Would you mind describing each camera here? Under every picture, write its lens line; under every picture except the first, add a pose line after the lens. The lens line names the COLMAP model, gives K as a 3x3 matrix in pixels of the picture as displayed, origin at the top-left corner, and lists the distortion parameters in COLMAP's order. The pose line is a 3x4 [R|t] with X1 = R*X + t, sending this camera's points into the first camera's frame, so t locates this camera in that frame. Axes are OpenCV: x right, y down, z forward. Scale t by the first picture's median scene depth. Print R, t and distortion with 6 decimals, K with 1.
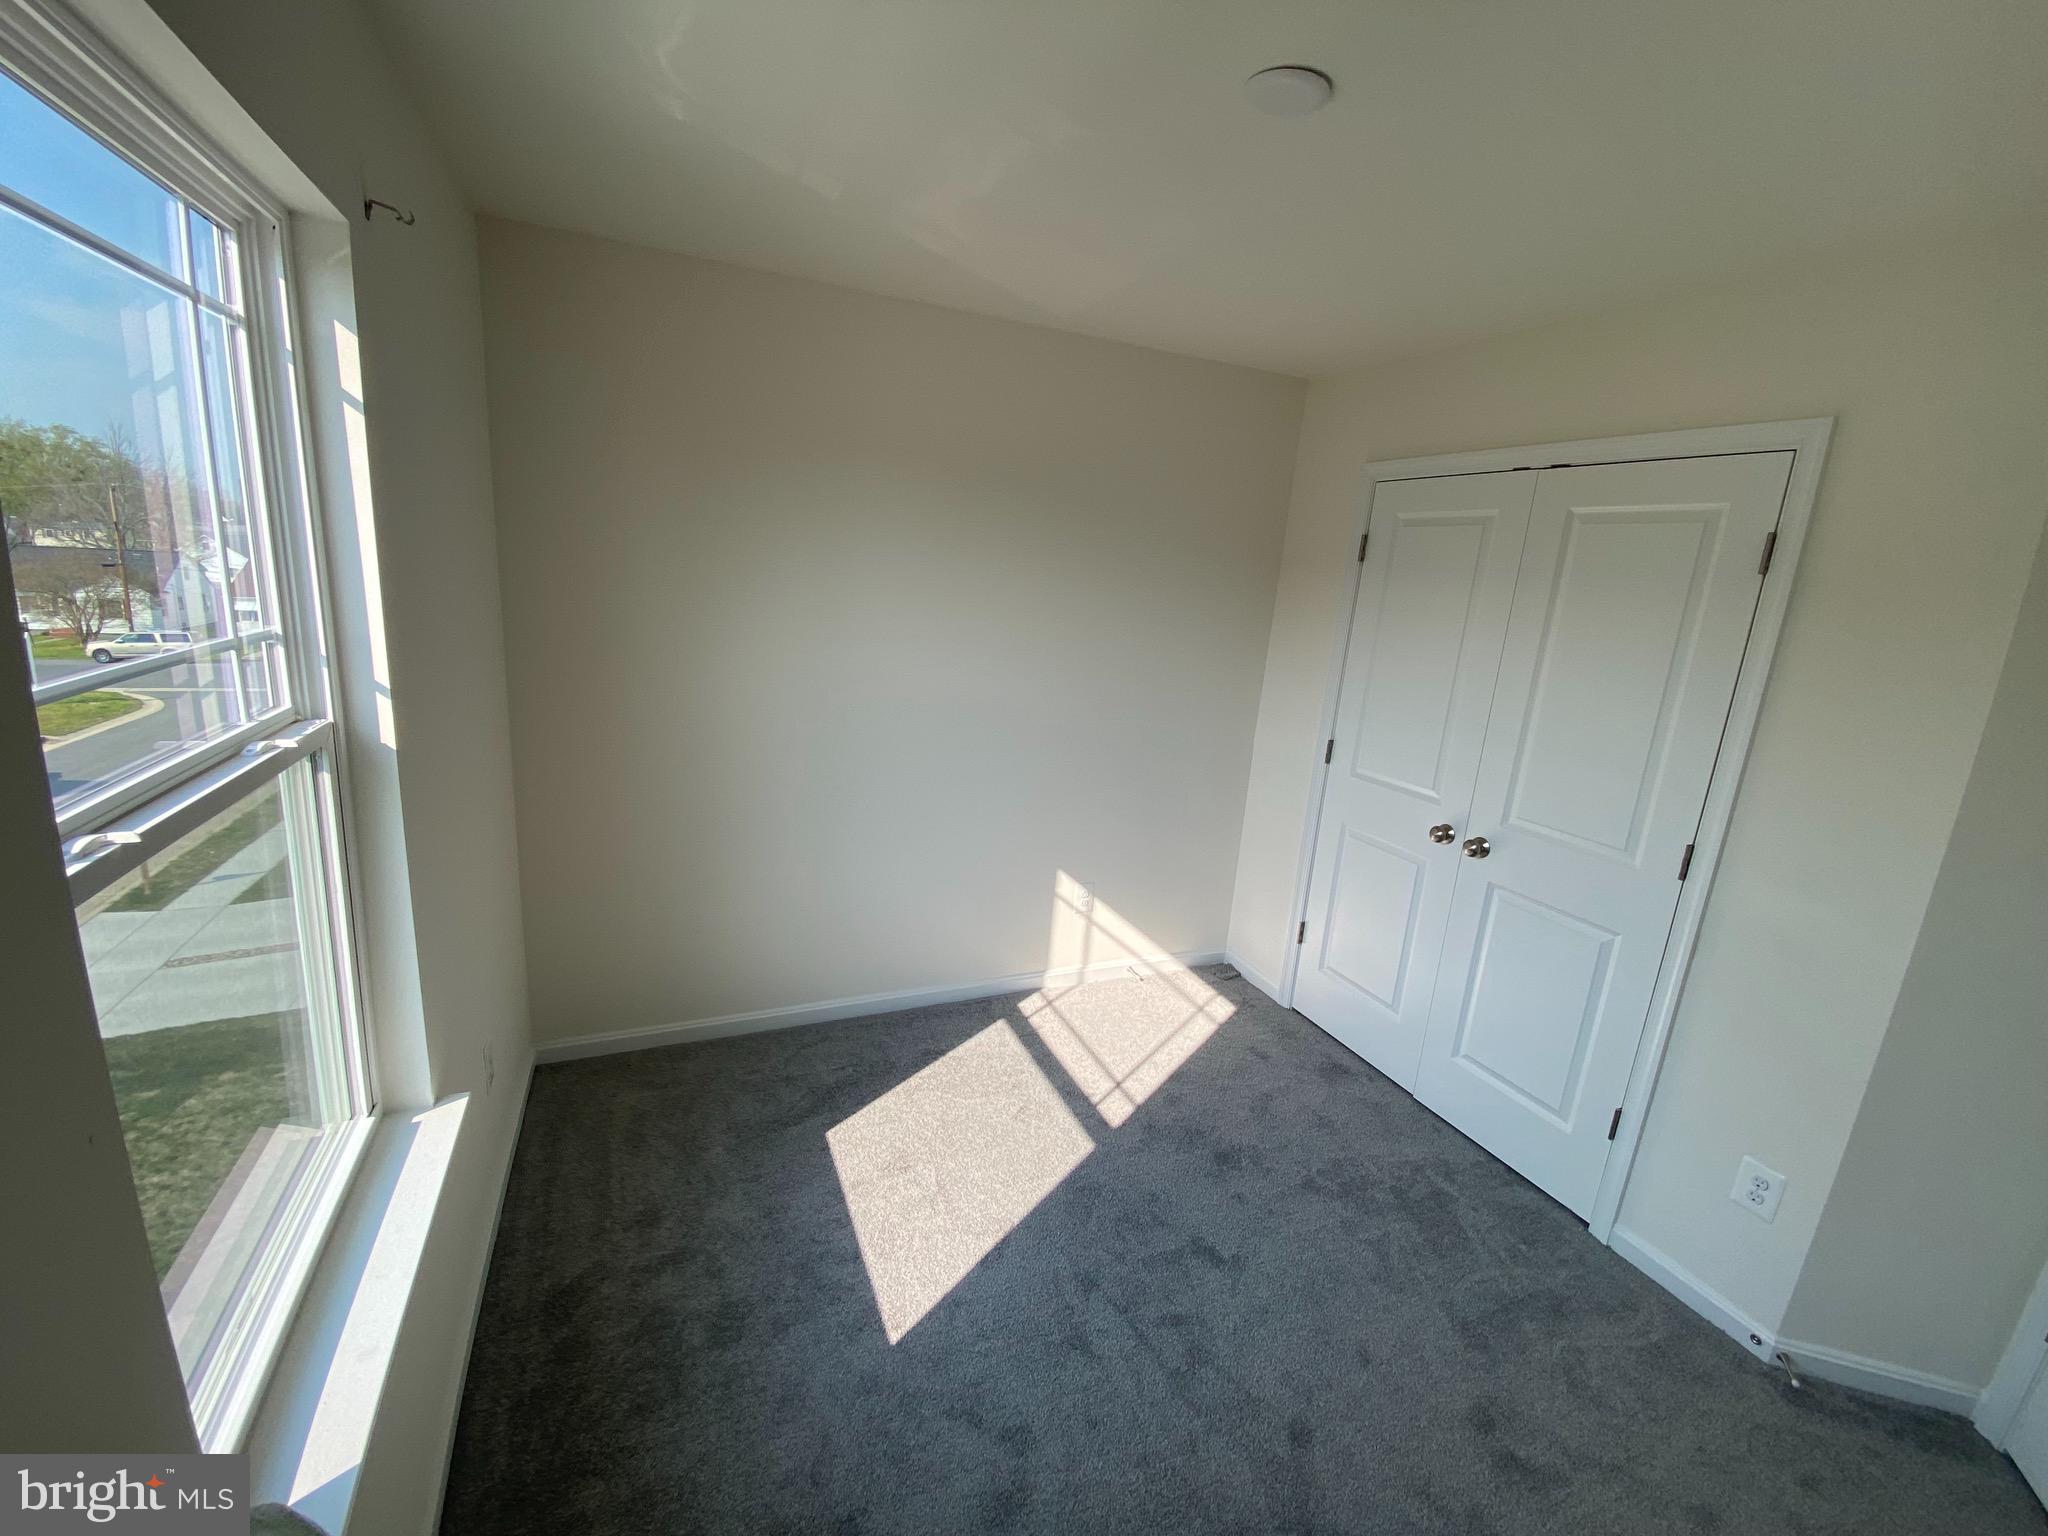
lens RADIAL K [[838.0, 0, 1021.9], [0, 838.0, 760.0], [0, 0, 1]] dist [0.013863, -0.017206]
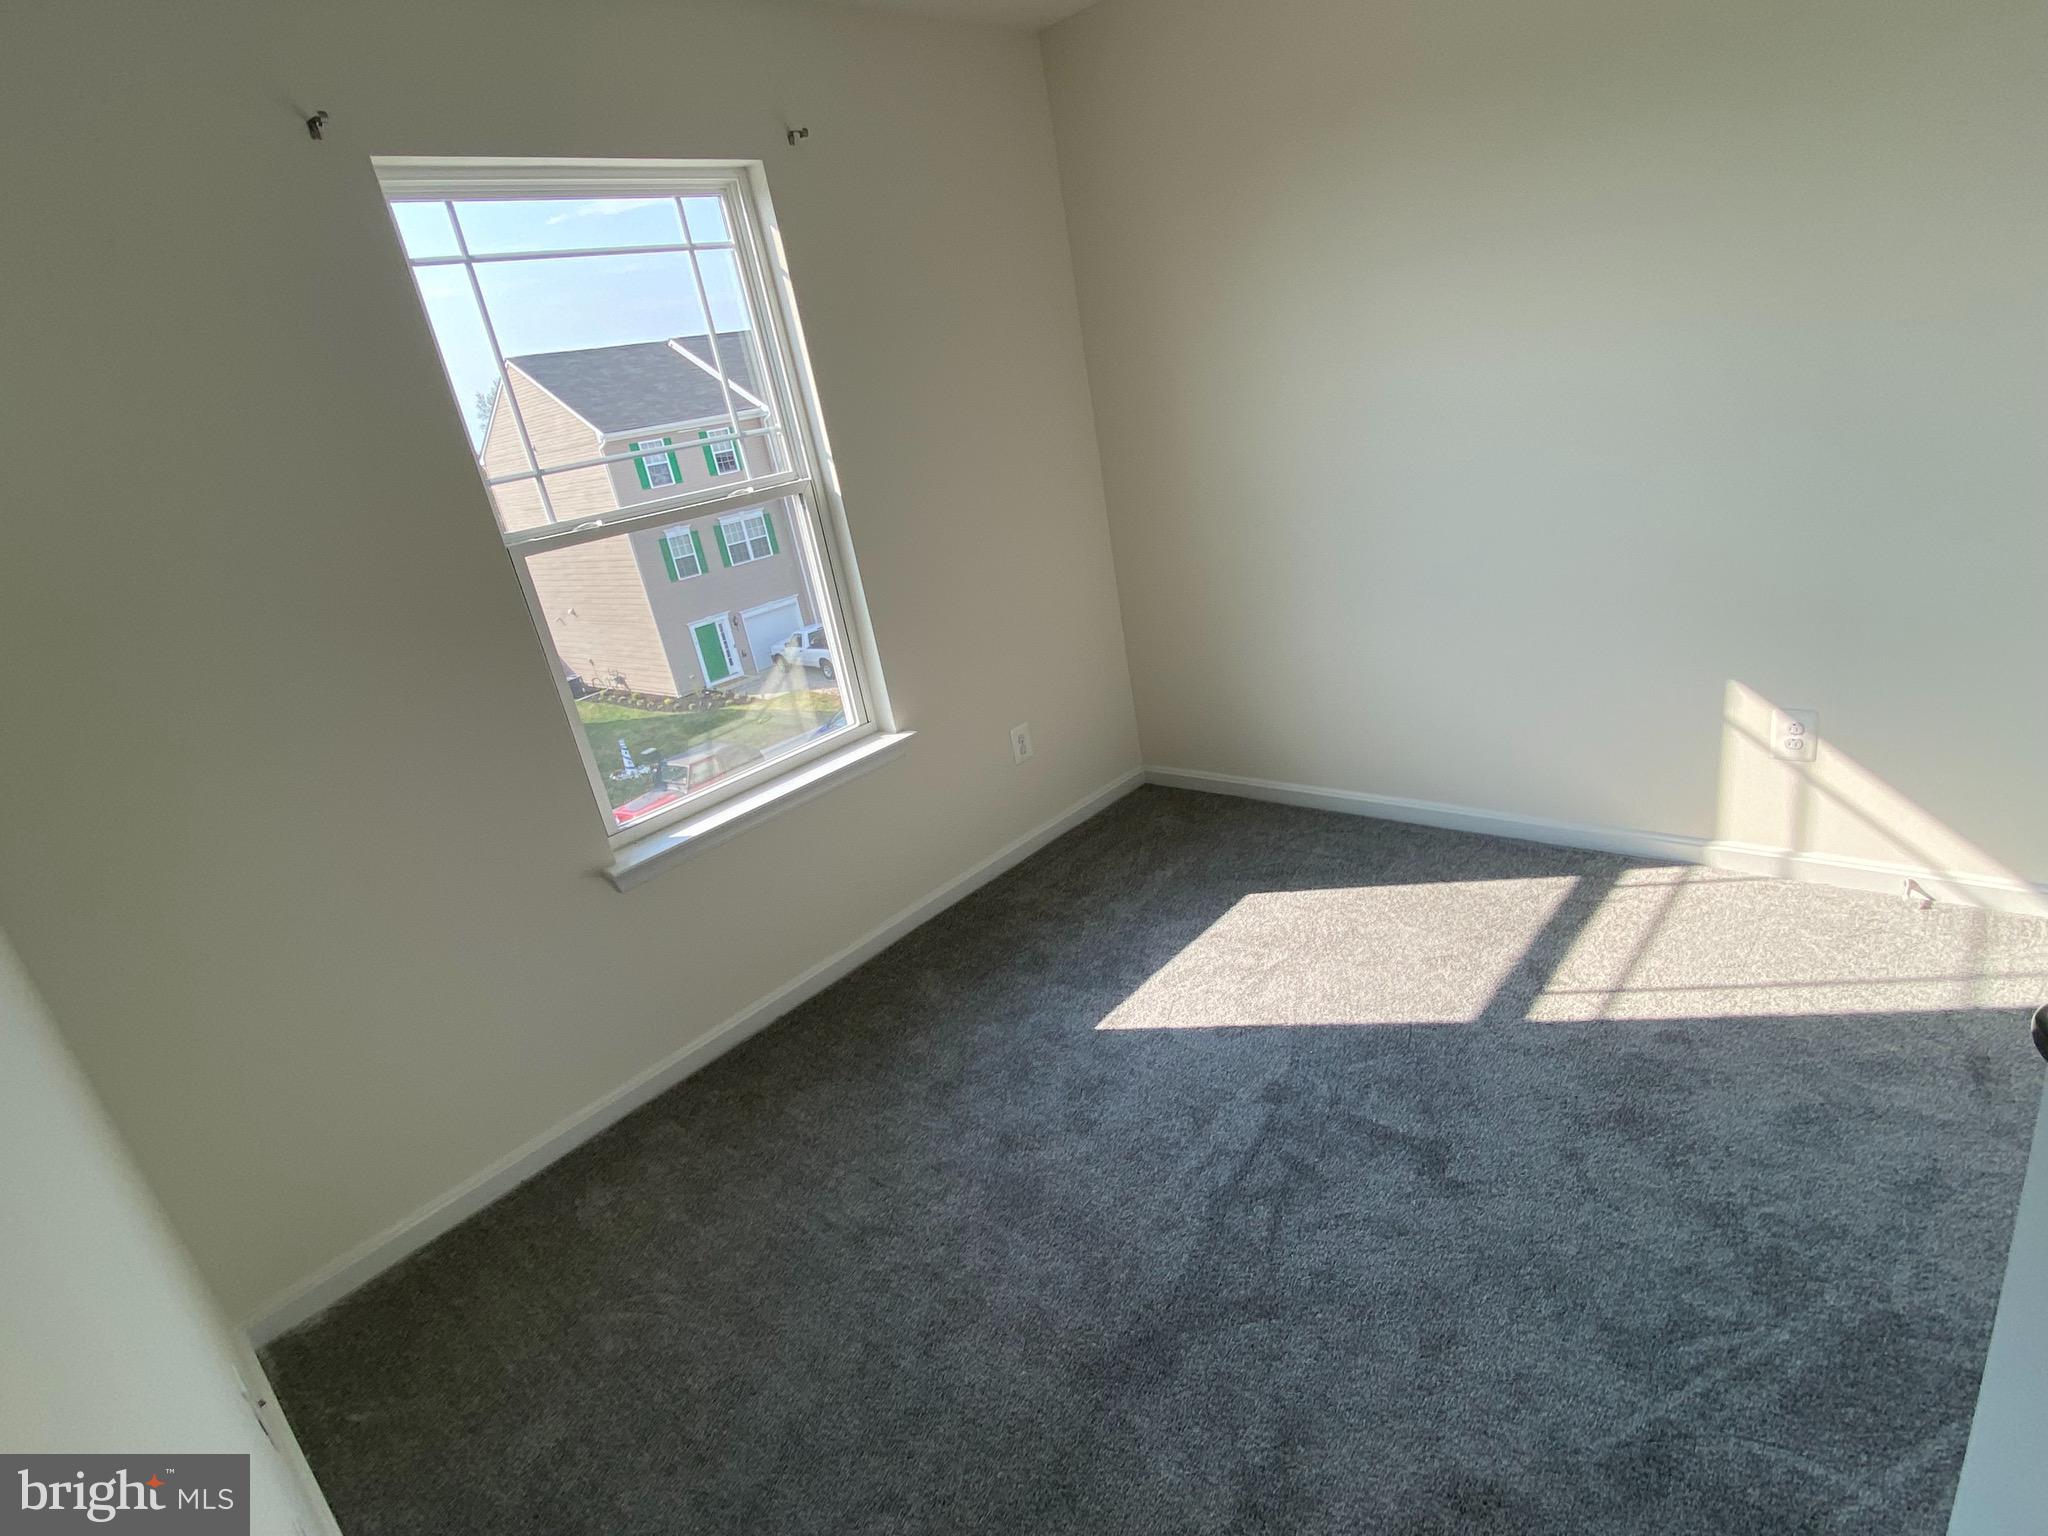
lens RADIAL K [[1044.1, 0, 1023.0], [0, 1044.1, 772.4], [0, 0, 1]] dist [0.036520, -0.037055]
pose [[0.384947, 0.180324, -0.905151, 0.745853], [-0.005411, 0.981152, 0.193164, 0.068382], [0.922923, -0.069461, 0.378667, 0.301638]]
